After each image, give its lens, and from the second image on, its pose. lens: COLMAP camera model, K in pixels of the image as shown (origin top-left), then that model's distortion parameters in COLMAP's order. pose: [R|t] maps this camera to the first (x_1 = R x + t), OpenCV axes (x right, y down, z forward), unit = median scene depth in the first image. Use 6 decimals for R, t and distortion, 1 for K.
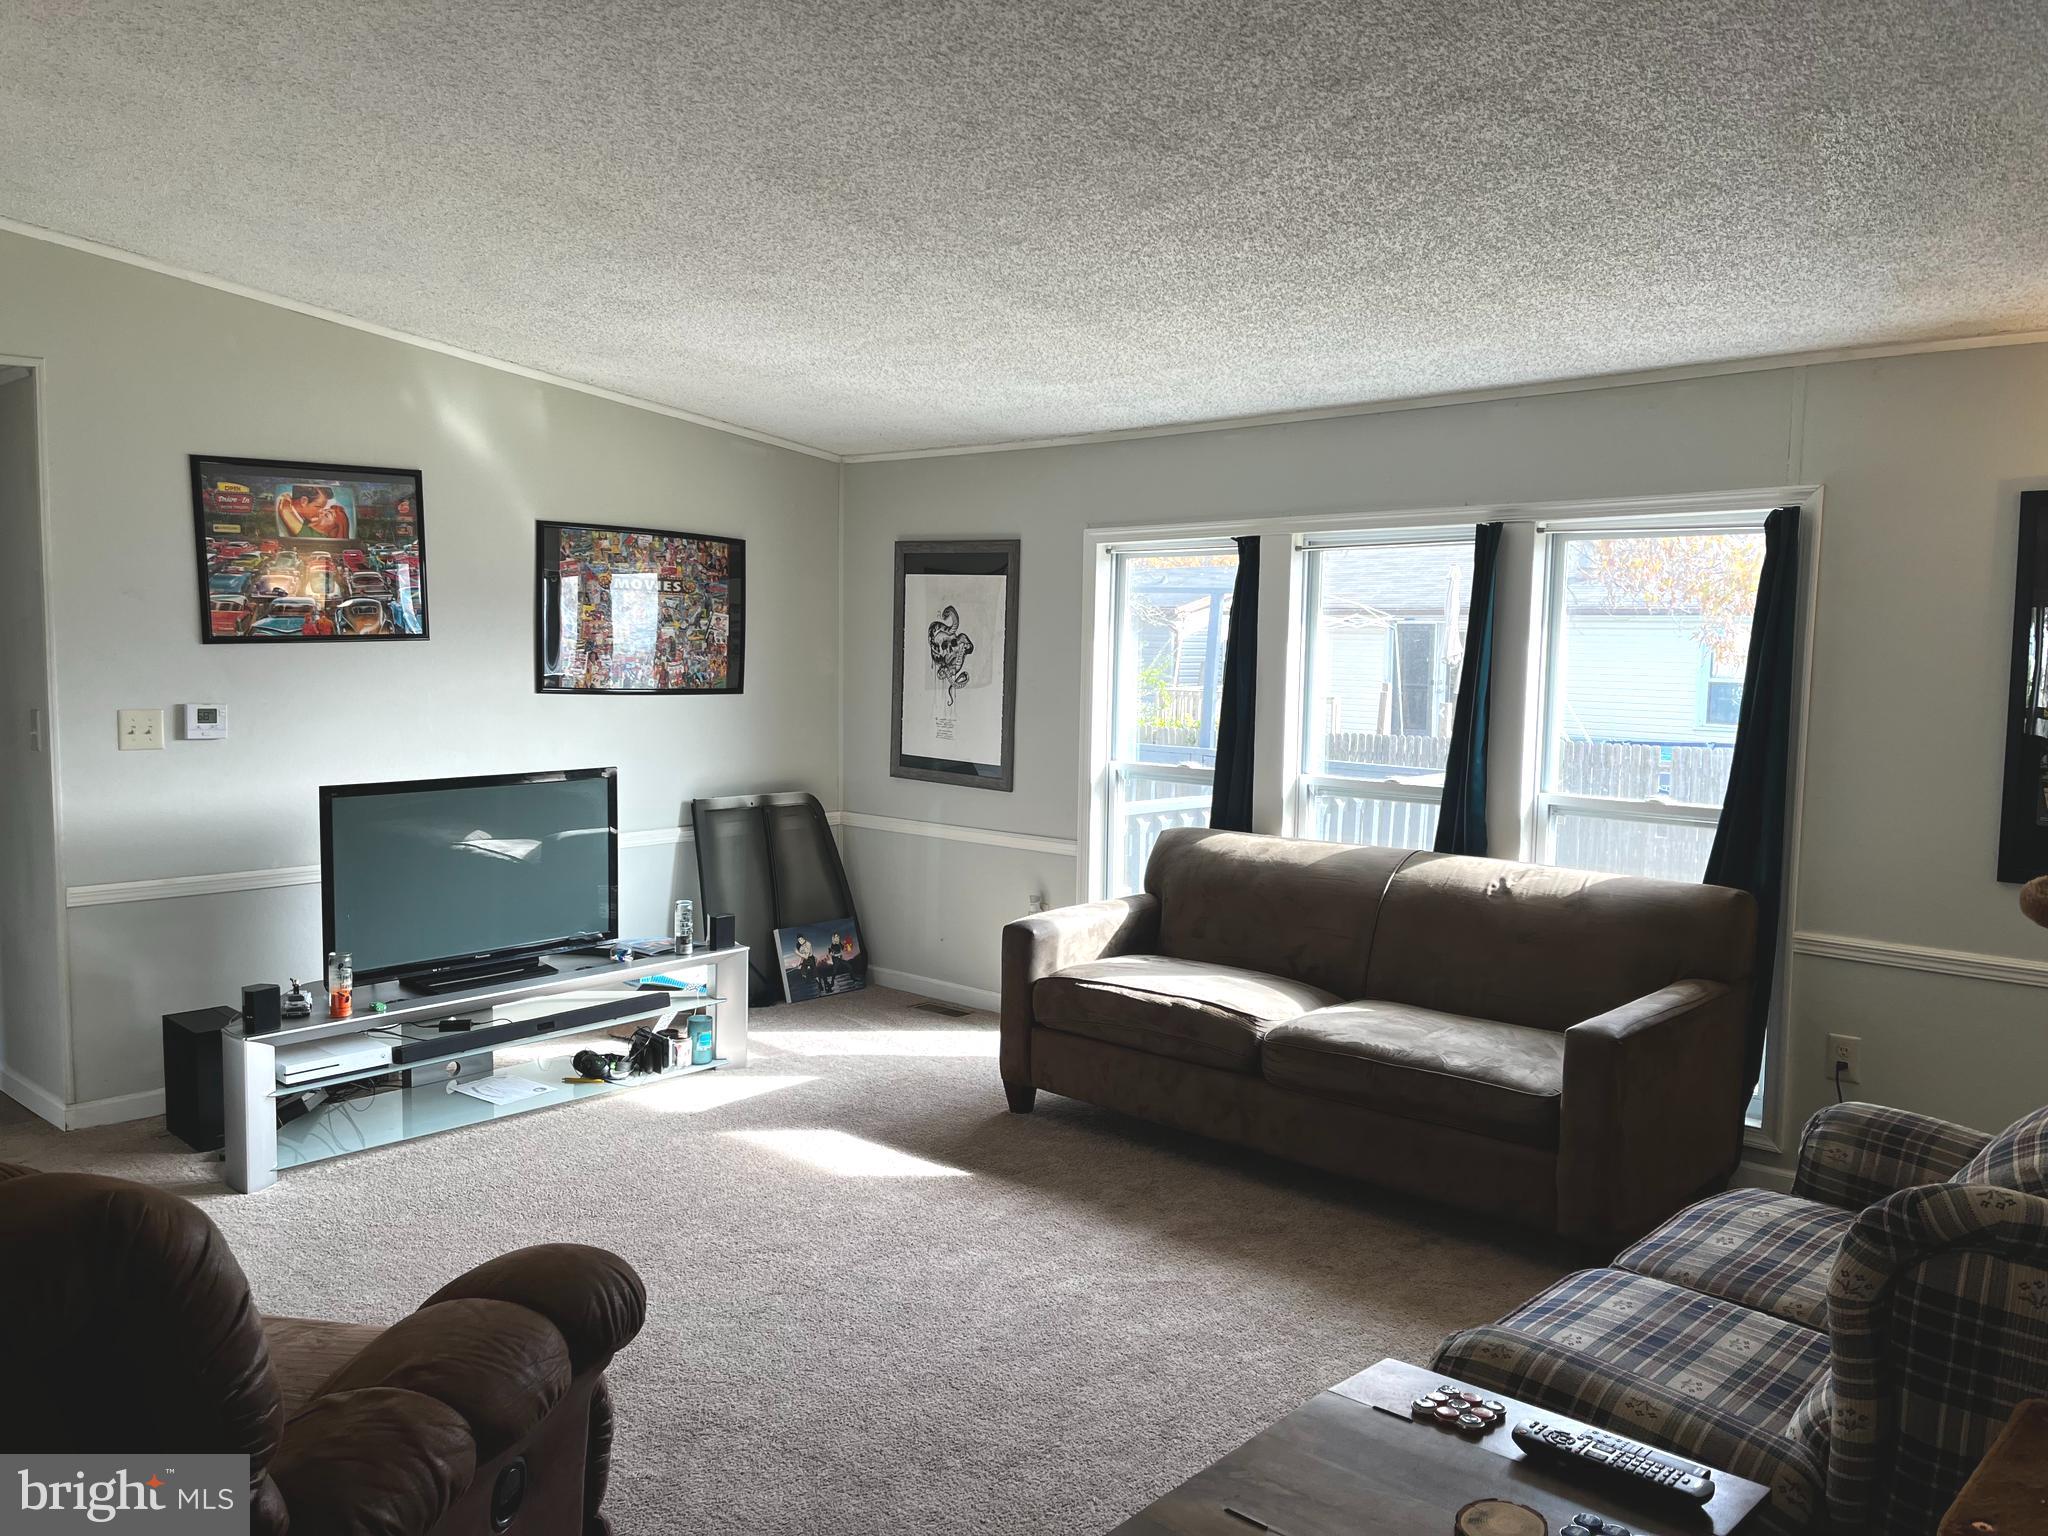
lens RADIAL K [[1554.9, 0, 1026.4], [0, 1554.9, 785.0], [0, 0, 1]] dist [0.110177, -0.144070]
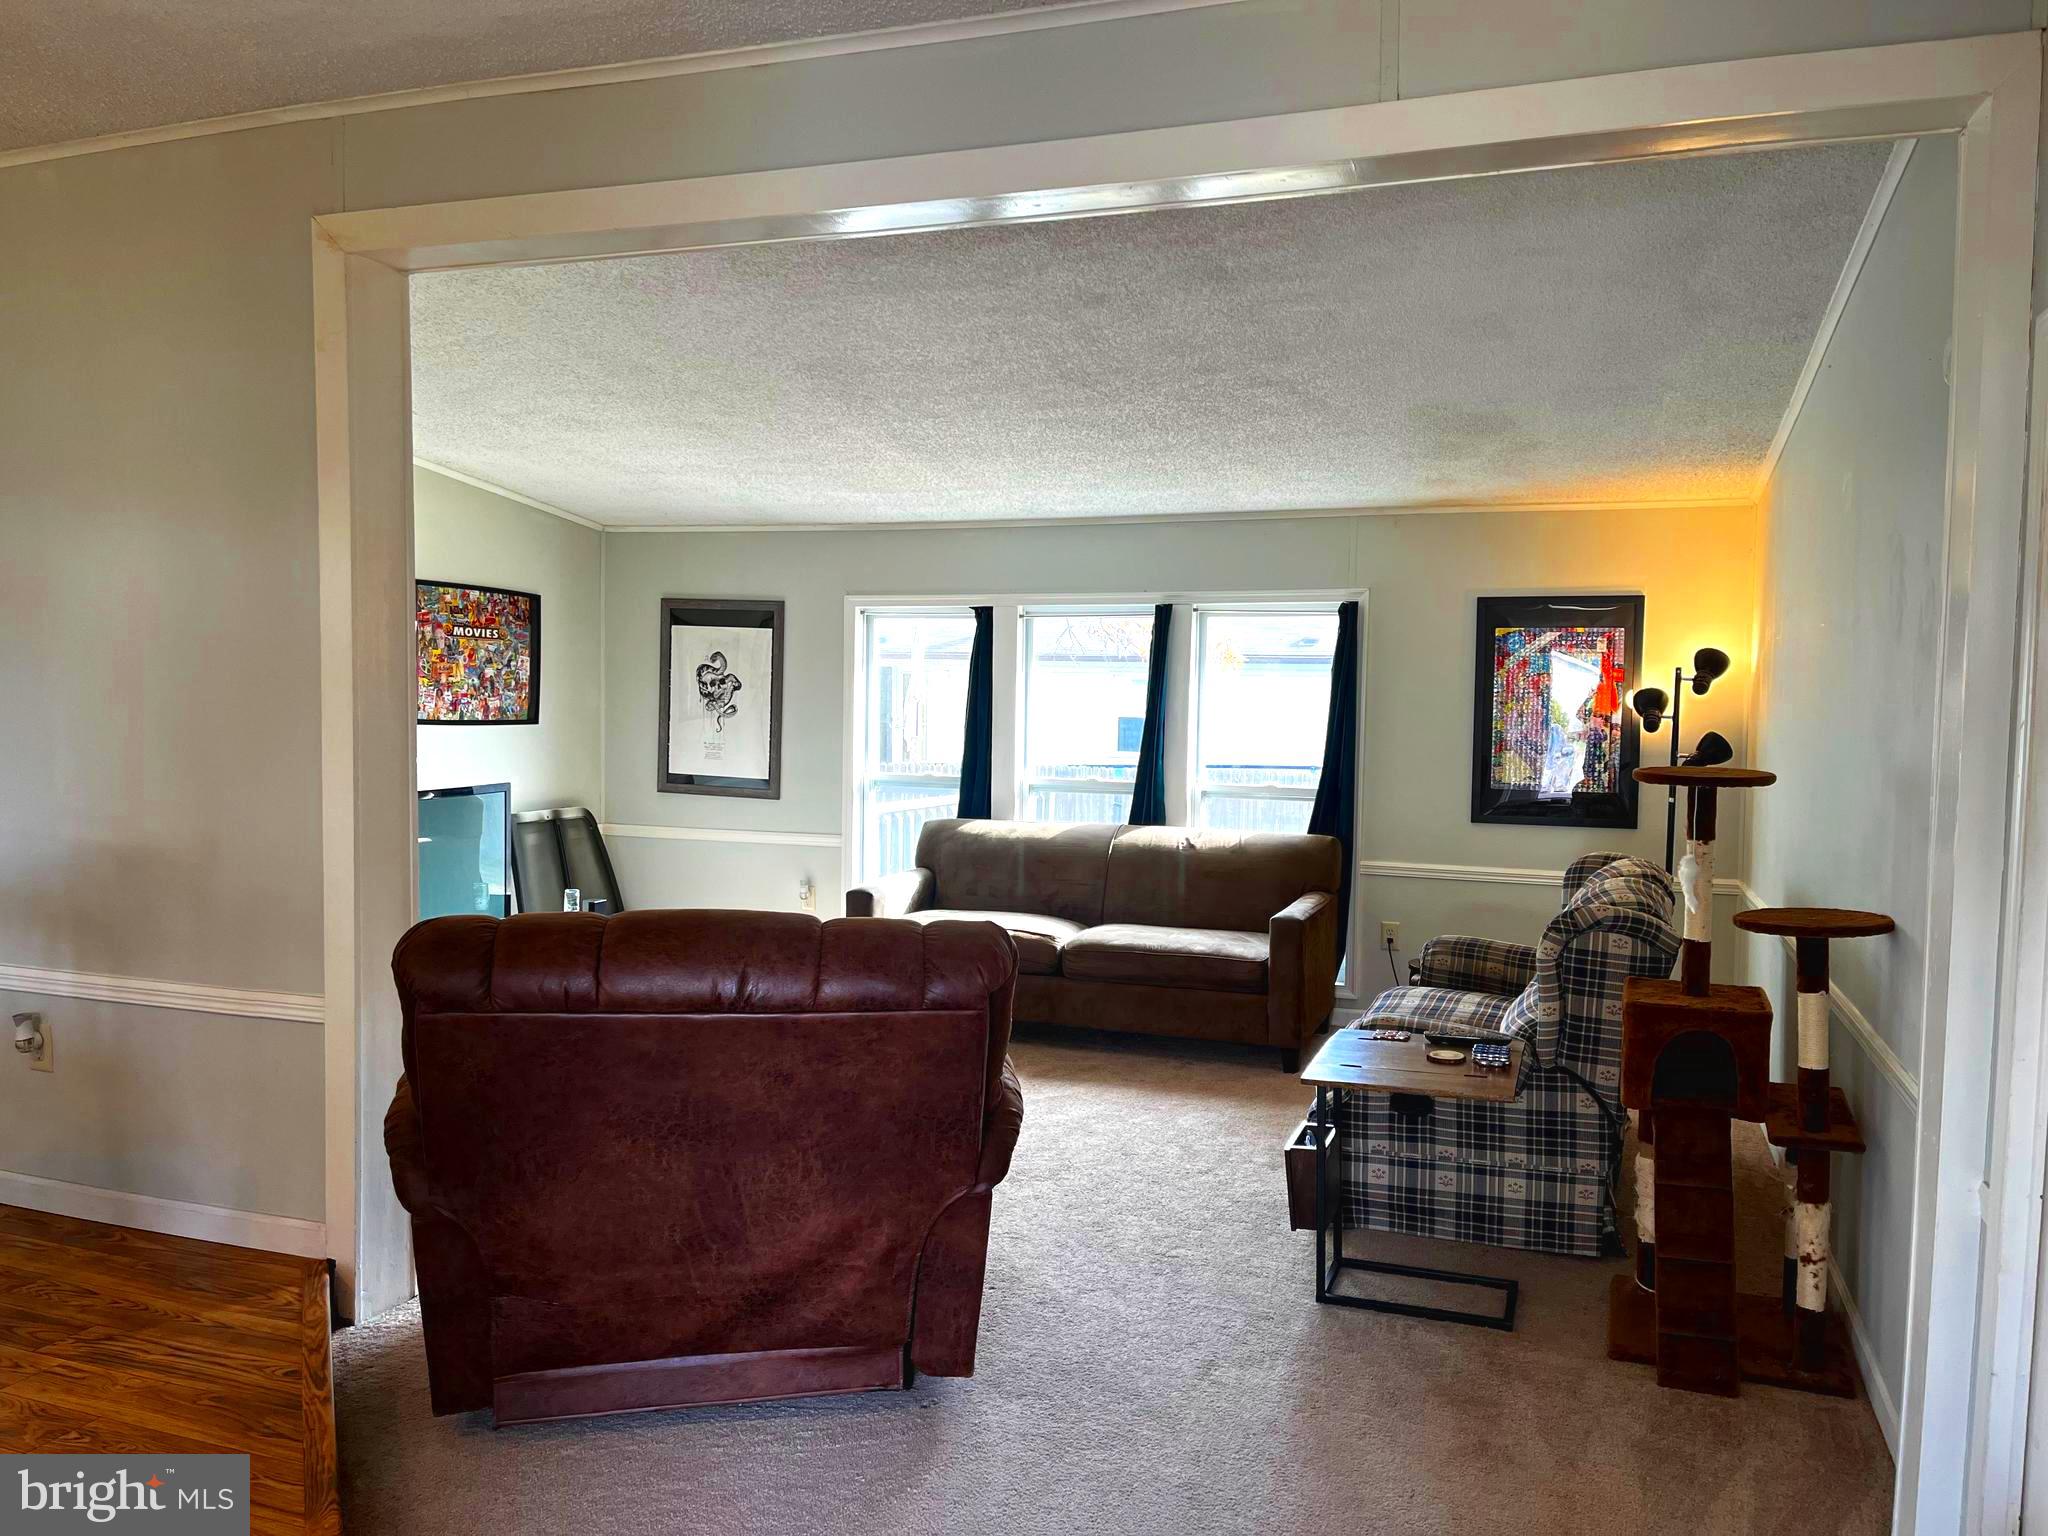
lens RADIAL K [[1554.9, 0, 1026.4], [0, 1554.9, 785.0], [0, 0, 1]] dist [0.110177, -0.144070]
pose [[0.925608, -0.023695, 0.377741, -0.319515], [0.032801, 0.999305, -0.017689, 0.022893], [-0.377060, 0.028763, 0.925742, -0.263134]]
